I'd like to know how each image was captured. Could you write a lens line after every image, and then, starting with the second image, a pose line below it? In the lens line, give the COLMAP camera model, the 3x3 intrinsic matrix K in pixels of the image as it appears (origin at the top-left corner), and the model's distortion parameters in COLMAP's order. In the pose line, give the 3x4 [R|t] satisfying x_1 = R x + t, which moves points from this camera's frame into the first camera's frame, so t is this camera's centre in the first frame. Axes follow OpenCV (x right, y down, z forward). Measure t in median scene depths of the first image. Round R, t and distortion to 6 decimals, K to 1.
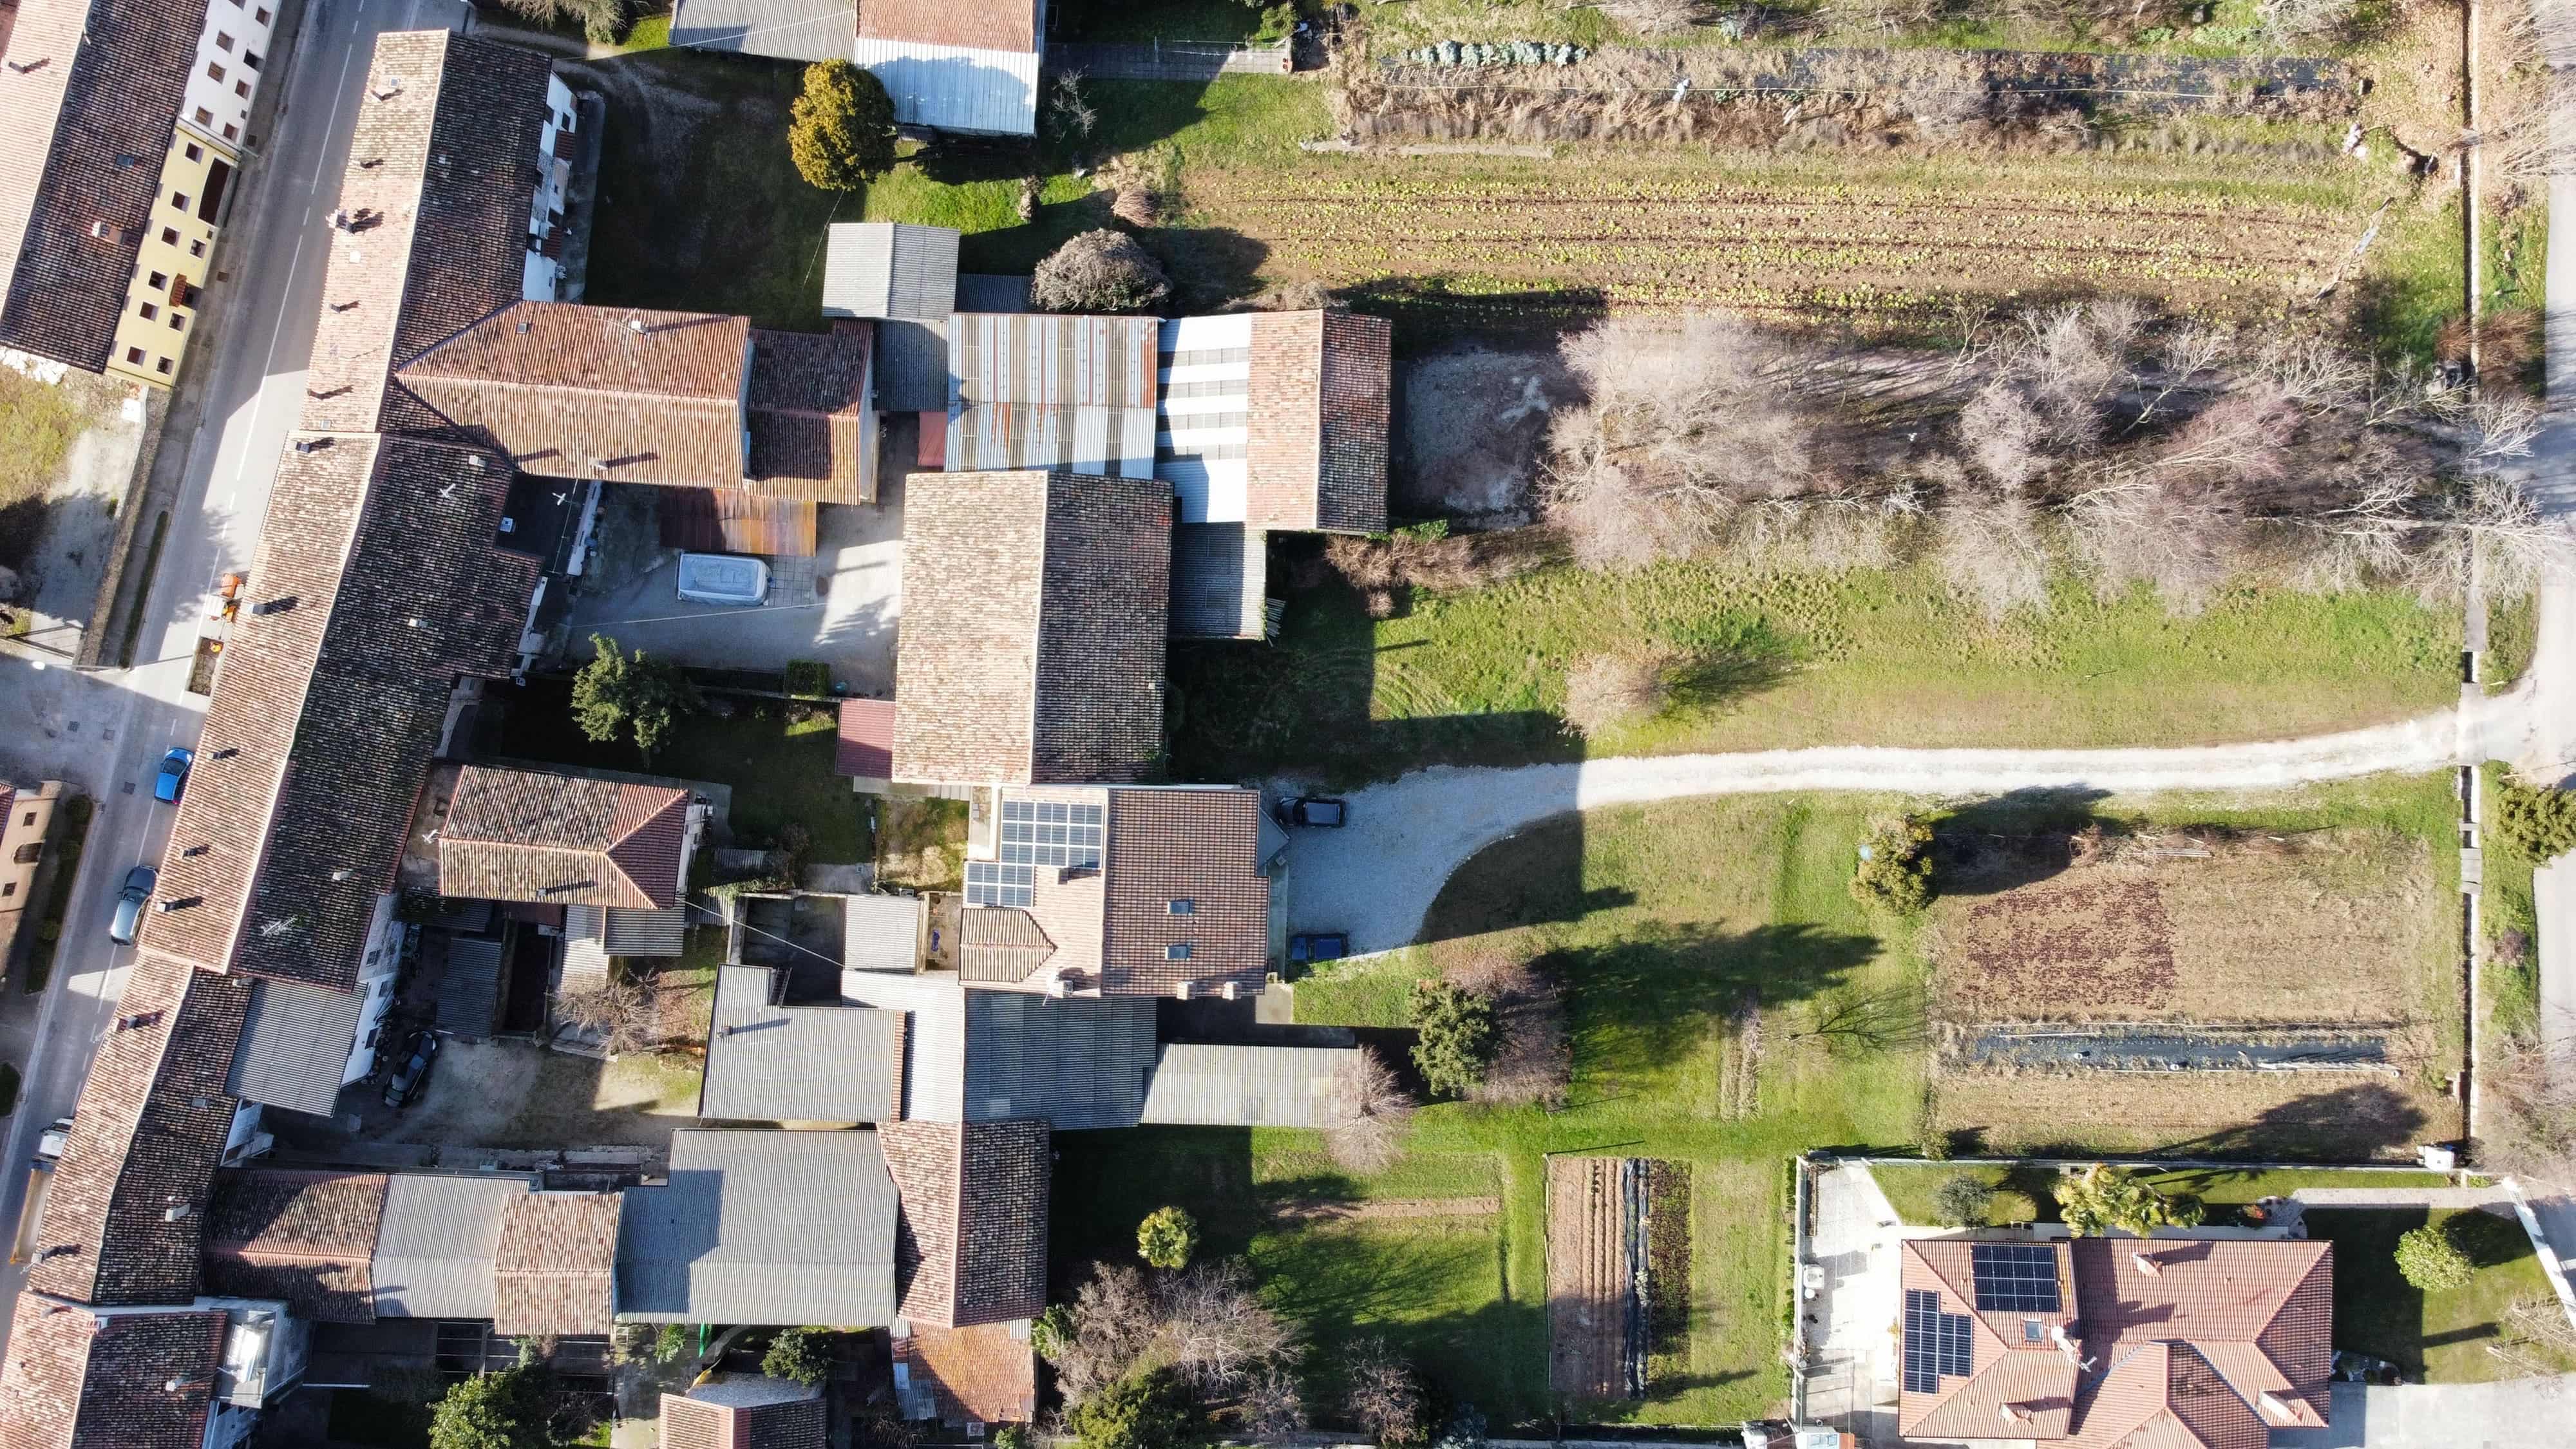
lens RADIAL K [[1970.7, 0, 1257.4], [0, 1970.7, 706.4], [0, 0, 1]] dist [-0.006801, 0.007583]
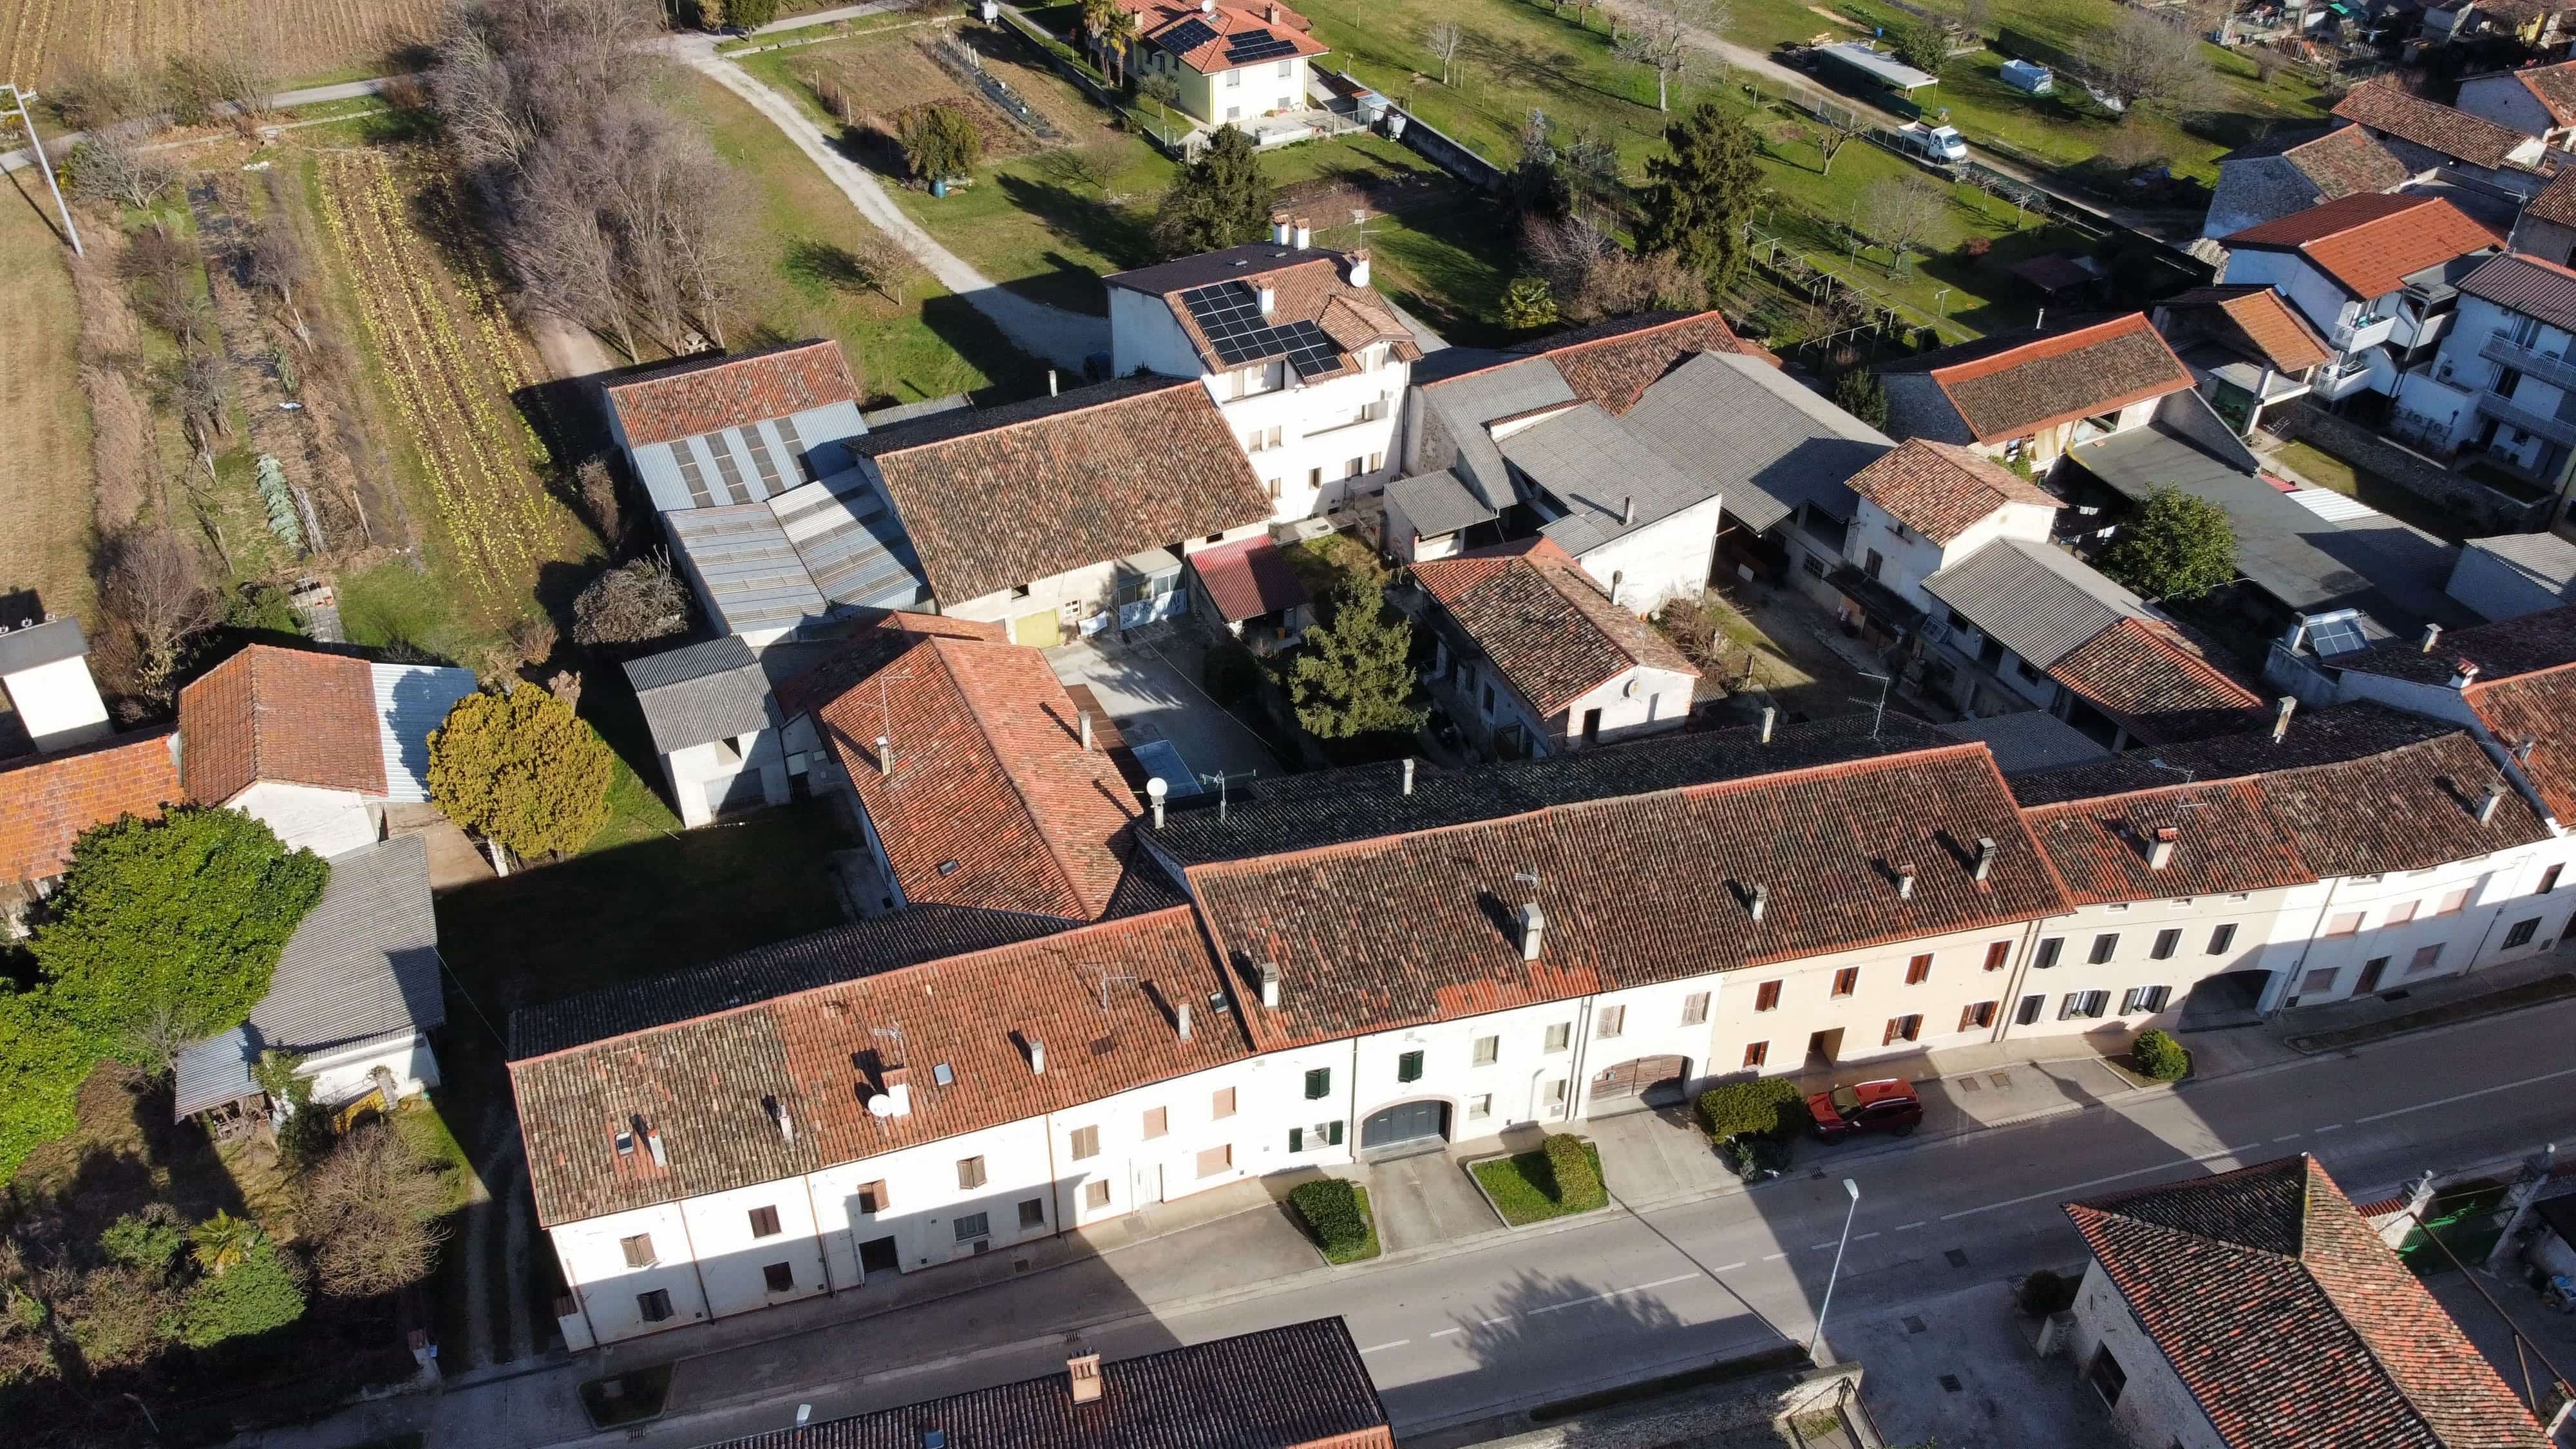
lens RADIAL K [[1937.5, 0, 1271.1], [0, 1937.5, 736.2], [0, 0, 1]] dist [-0.001646, -0.002955]
pose [[-0.492664, -0.539890, 0.682496, -0.812346], [0.870164, -0.296802, 0.393348, -0.326733], [-0.009798, 0.787672, 0.616017, 0.545357]]
